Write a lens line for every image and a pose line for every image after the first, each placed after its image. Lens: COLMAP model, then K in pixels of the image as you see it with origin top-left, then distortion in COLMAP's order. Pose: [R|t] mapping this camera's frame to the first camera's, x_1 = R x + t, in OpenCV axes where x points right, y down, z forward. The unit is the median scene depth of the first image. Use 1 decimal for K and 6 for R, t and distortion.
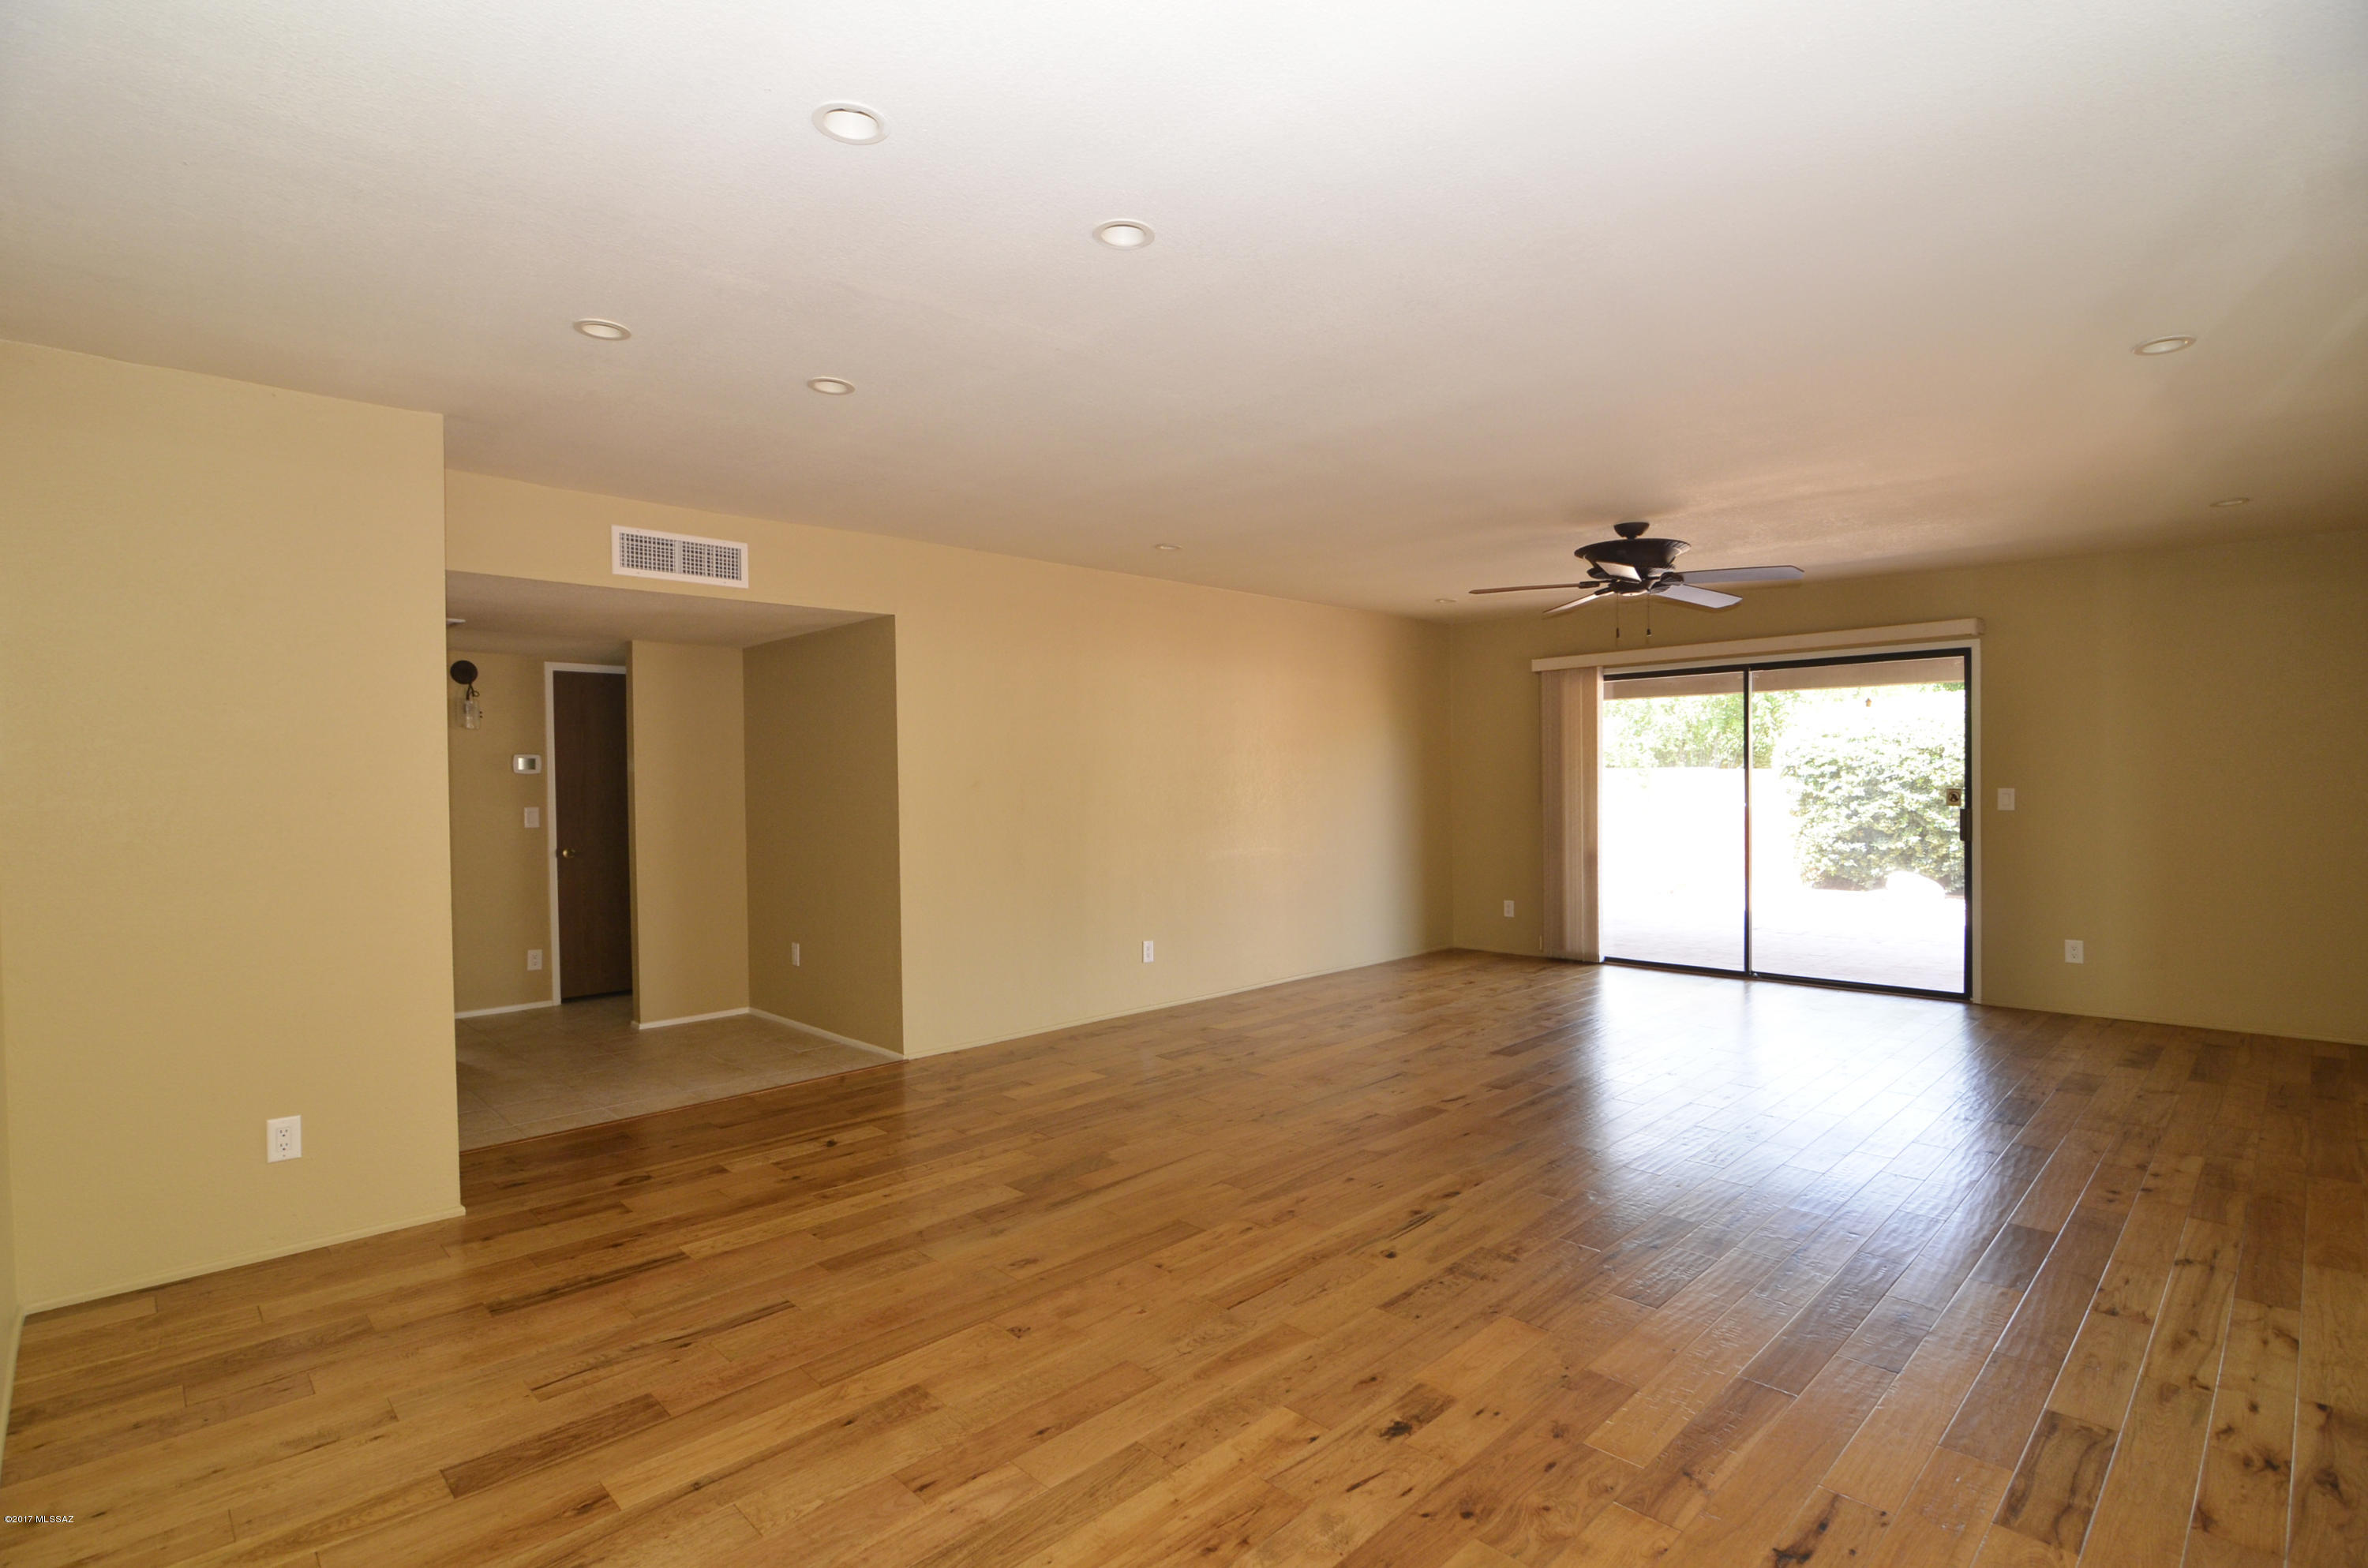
lens RADIAL K [[1134.4, 0, 1176.9], [0, 1134.4, 795.4], [0, 0, 1]] dist [-0.004702, -0.011733]
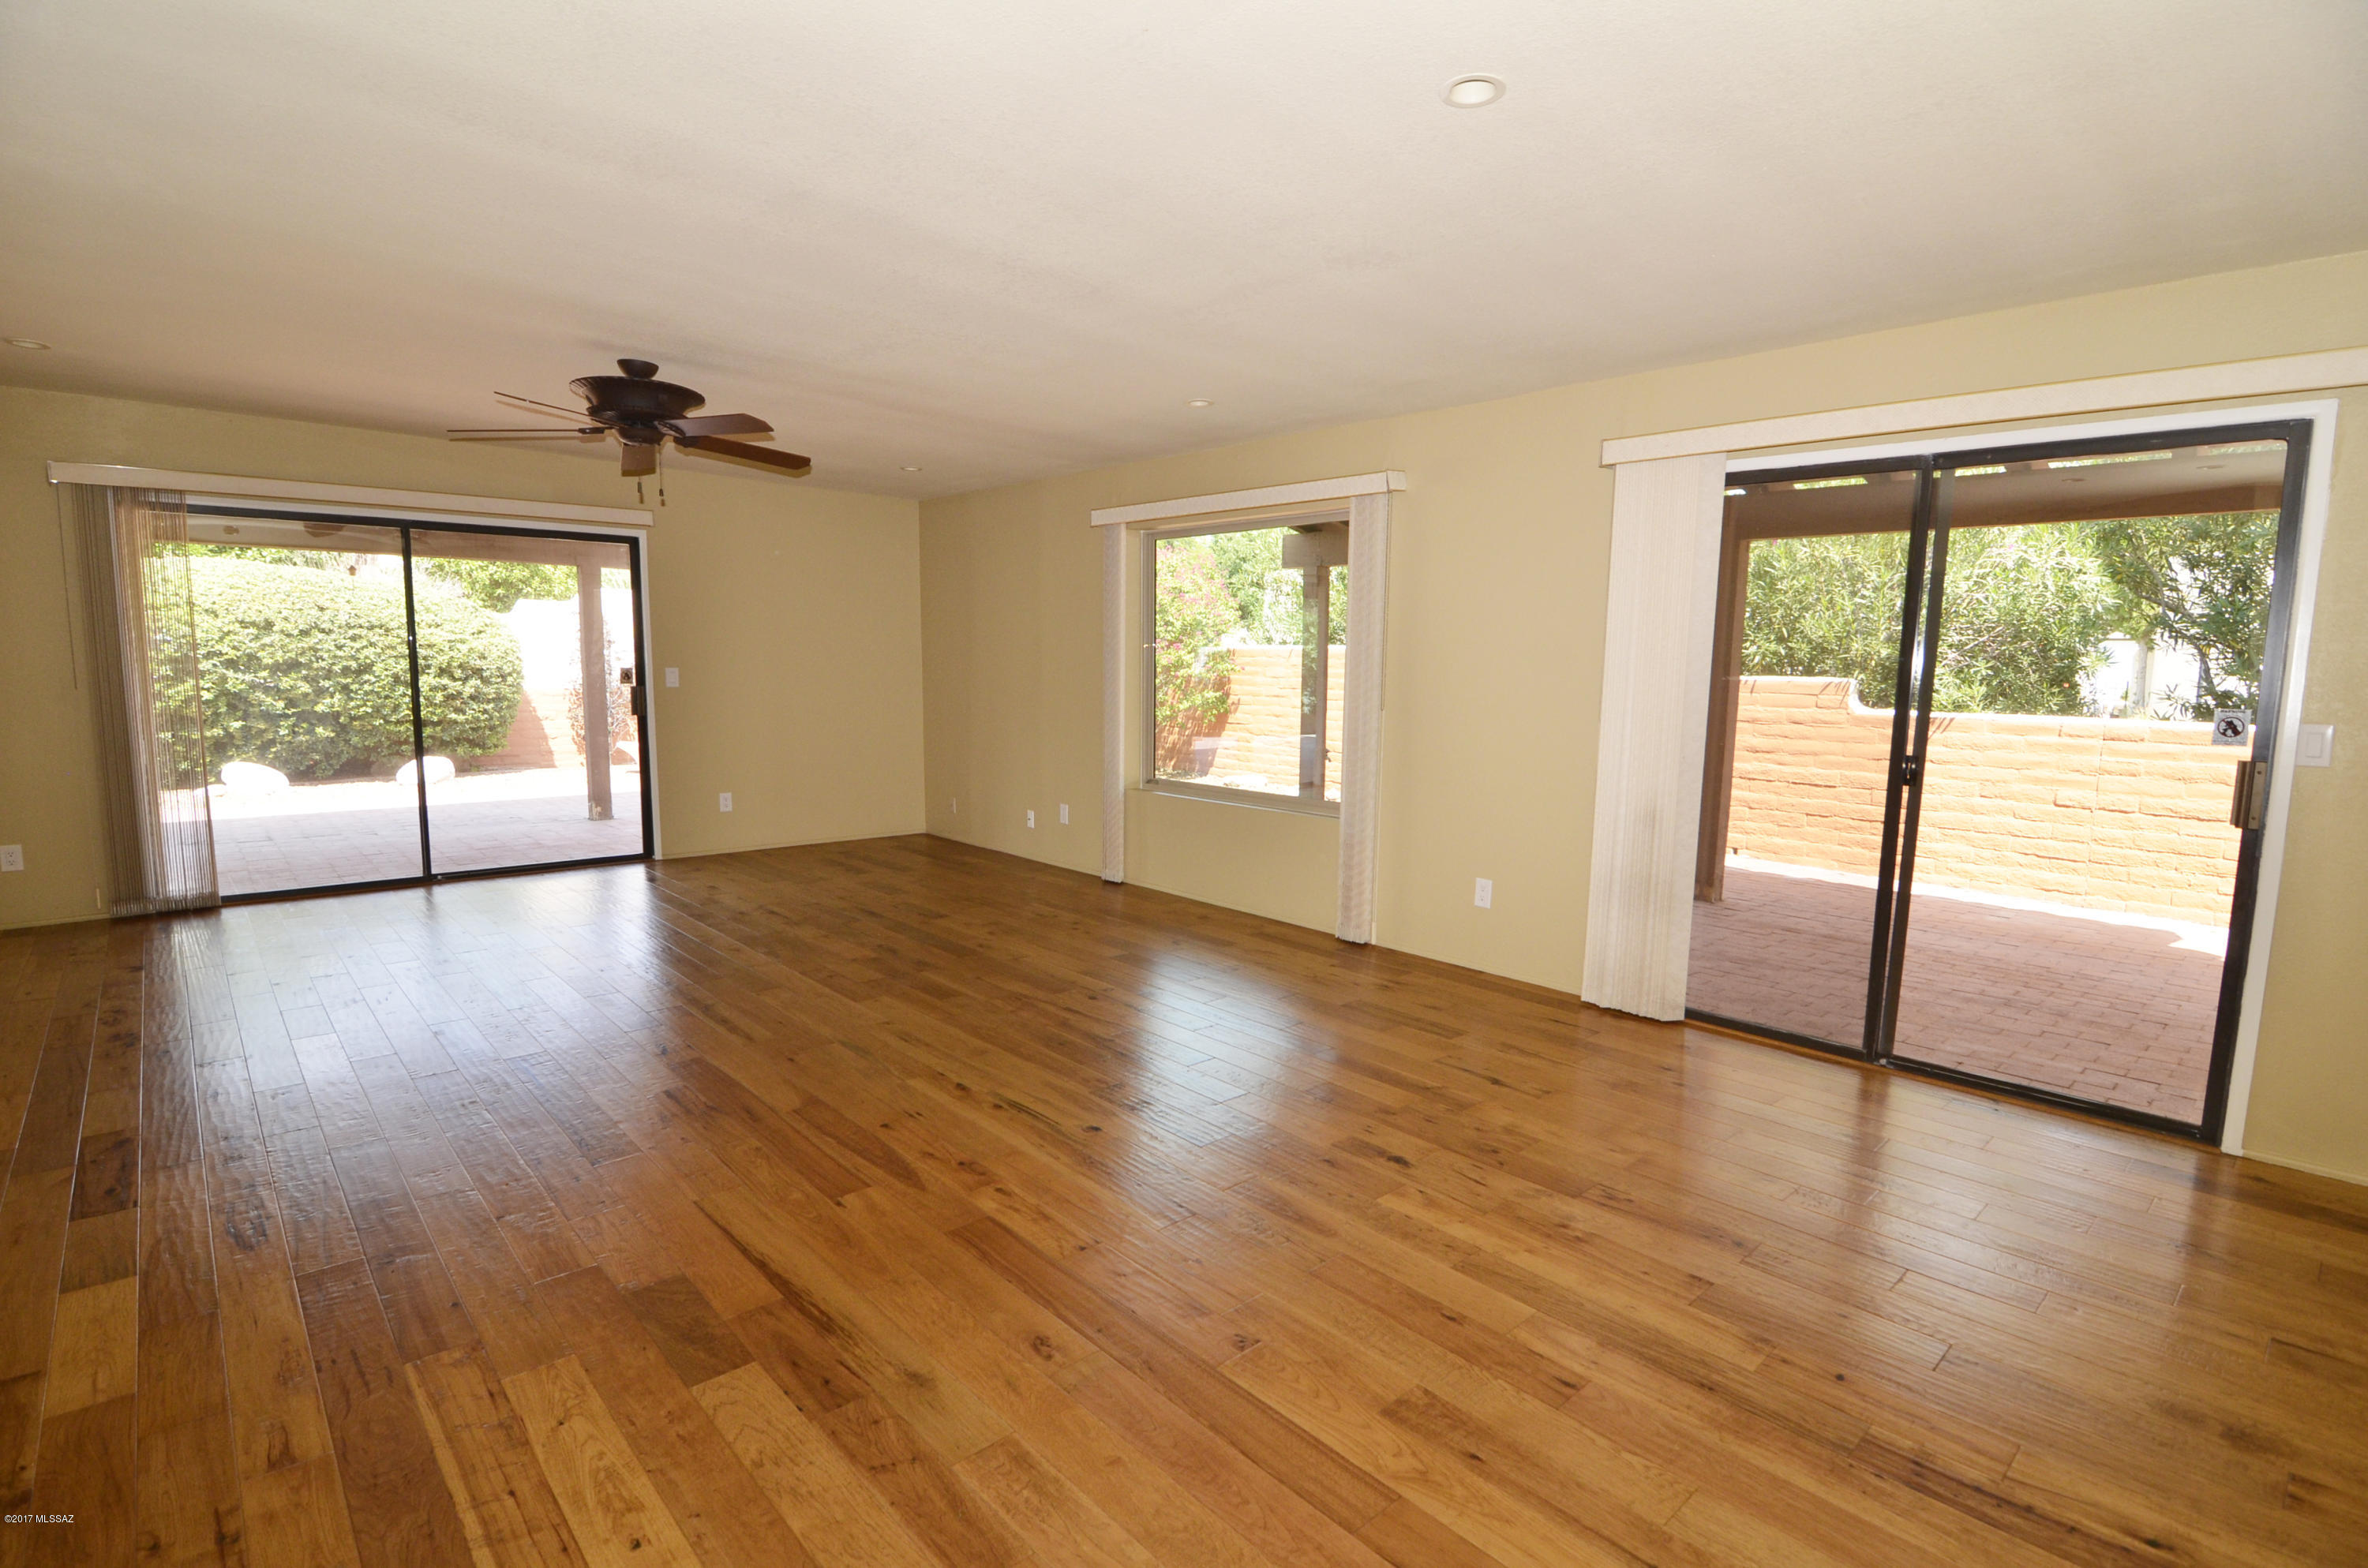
lens RADIAL K [[1134.4, 0, 1176.9], [0, 1134.4, 795.4], [0, 0, 1]] dist [-0.004702, -0.011733]
pose [[0.031631, -0.107803, 0.993669, -0.617666], [0.000598, 0.994168, 0.107839, -0.001635], [-0.999499, -0.002817, 0.031511, 0.700099]]
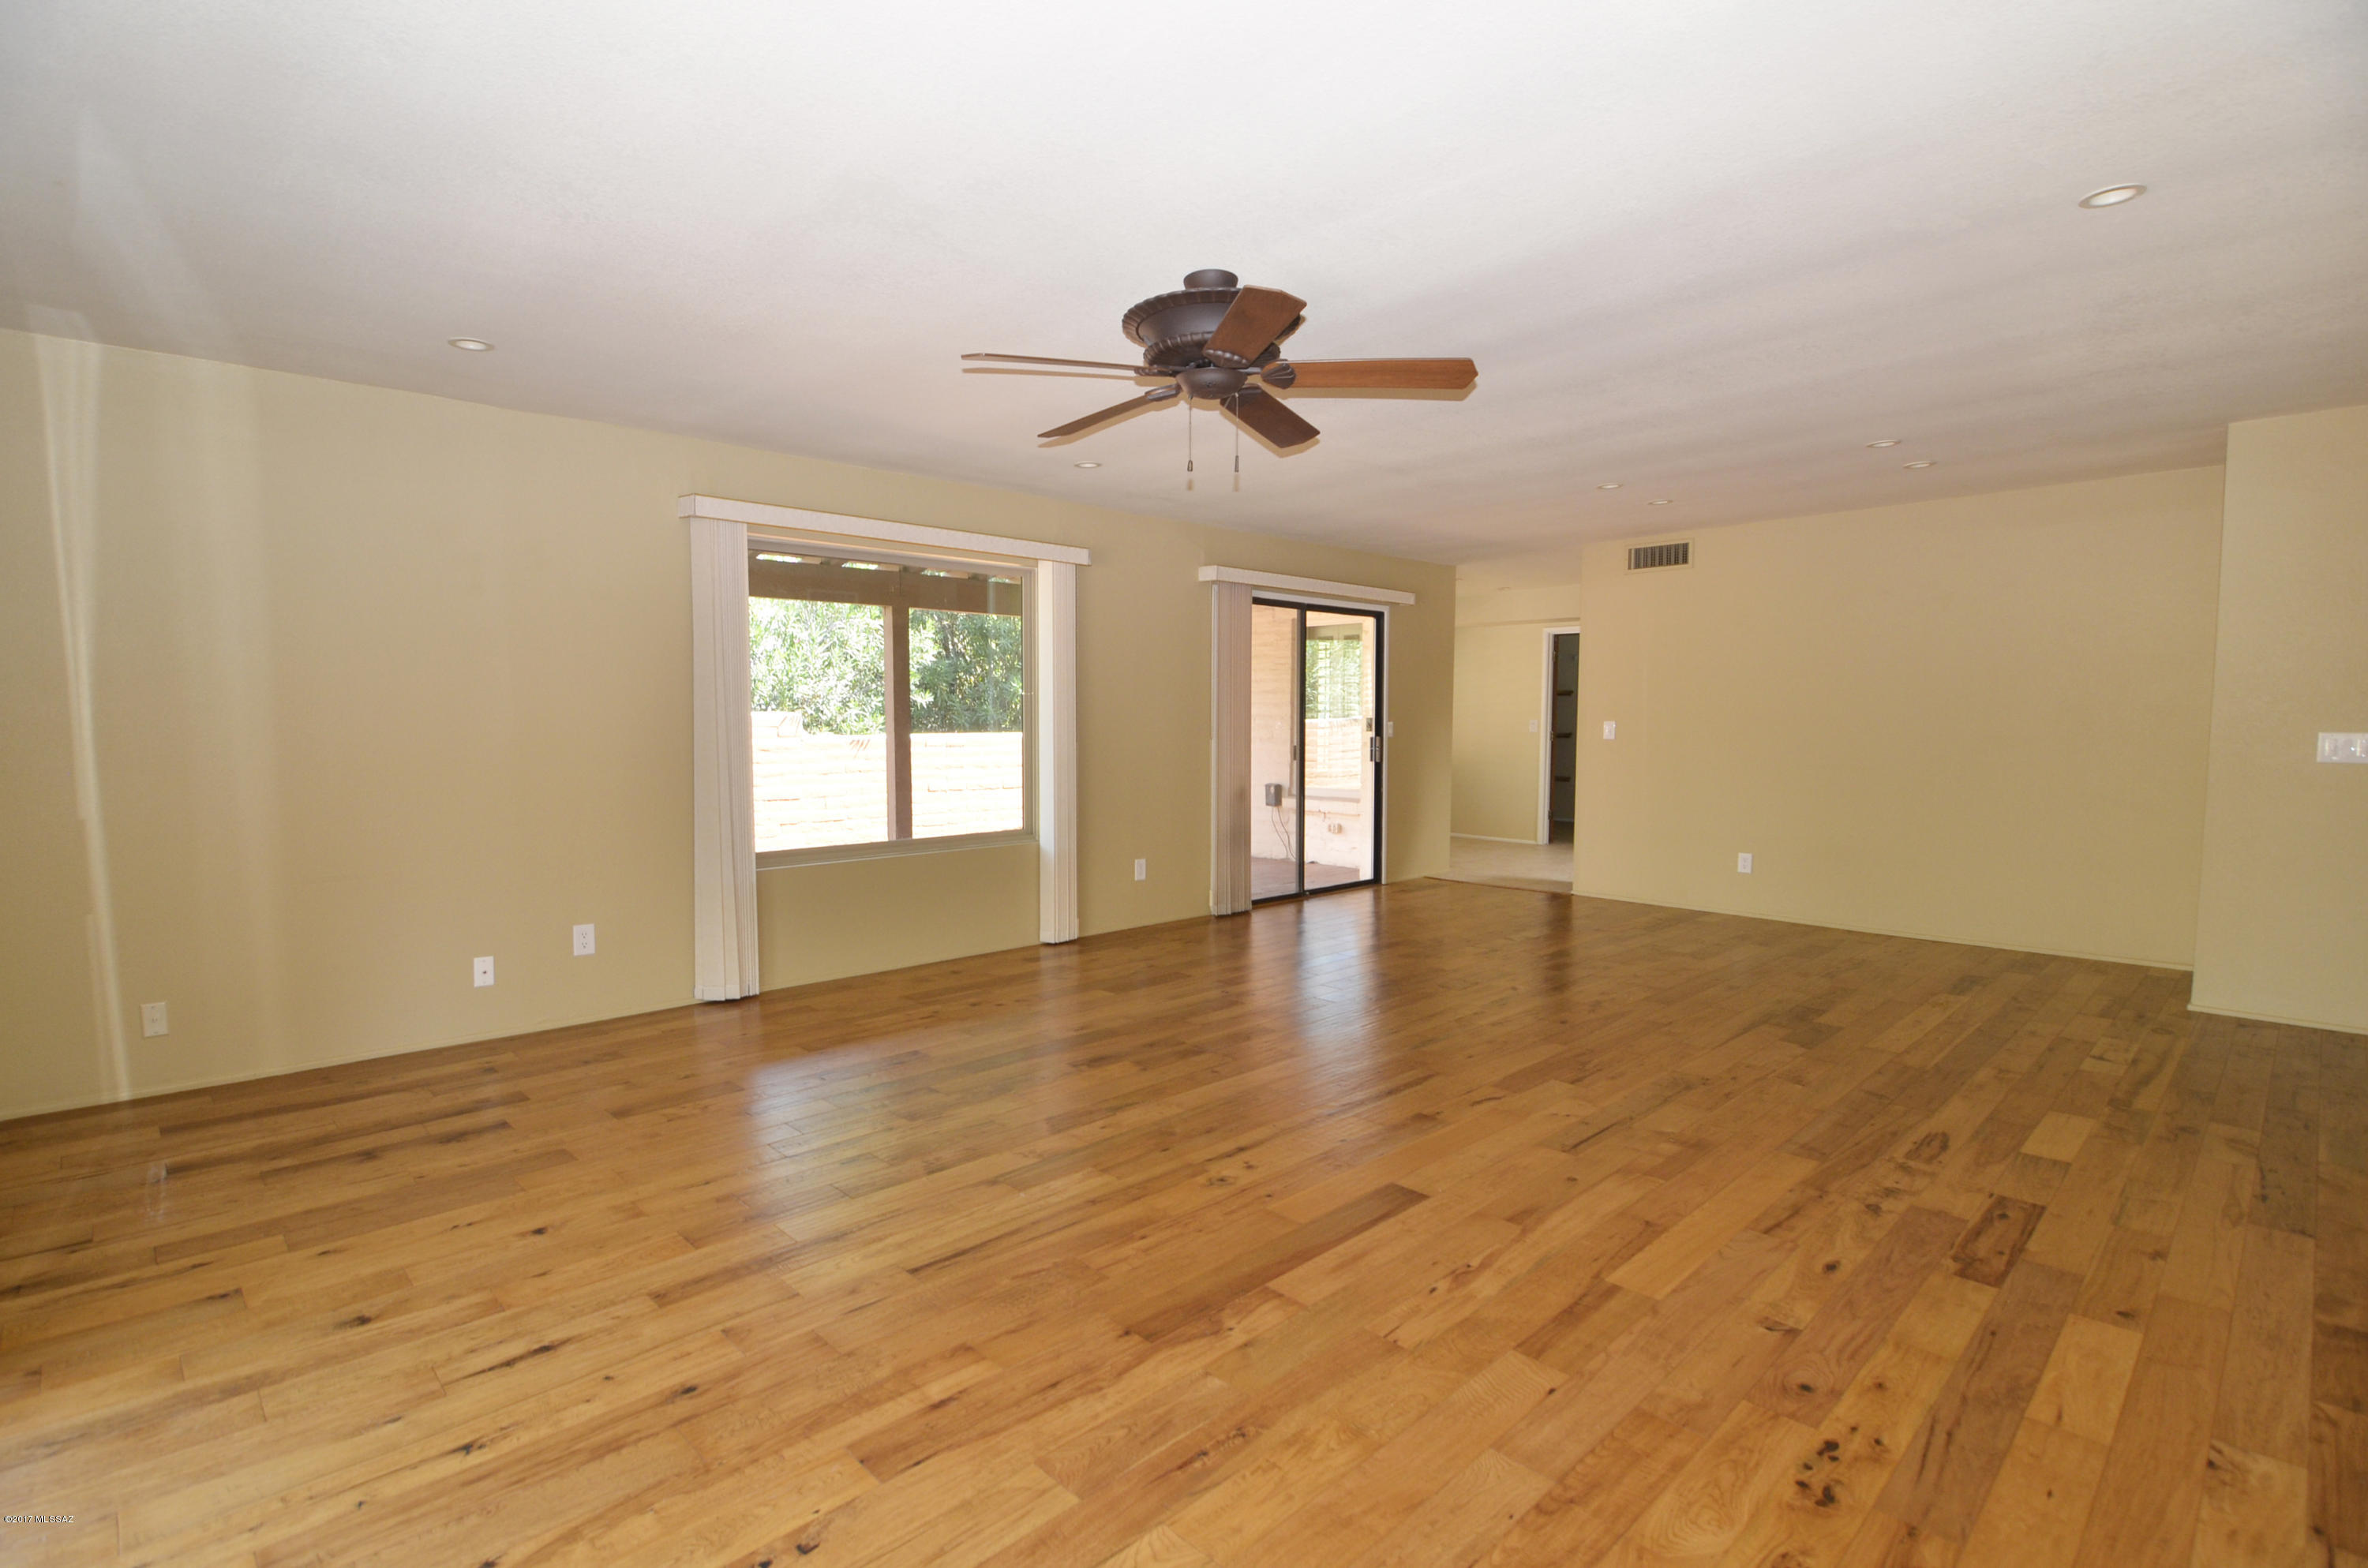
lens RADIAL K [[1134.4, 0, 1176.9], [0, 1134.4, 795.4], [0, 0, 1]] dist [-0.004702, -0.011733]
pose [[-0.999934, 0.010664, -0.004311, 0.536014], [0.010241, 0.996034, 0.088384, -0.022003], [0.005236, 0.088334, -0.996077, 2.056488]]
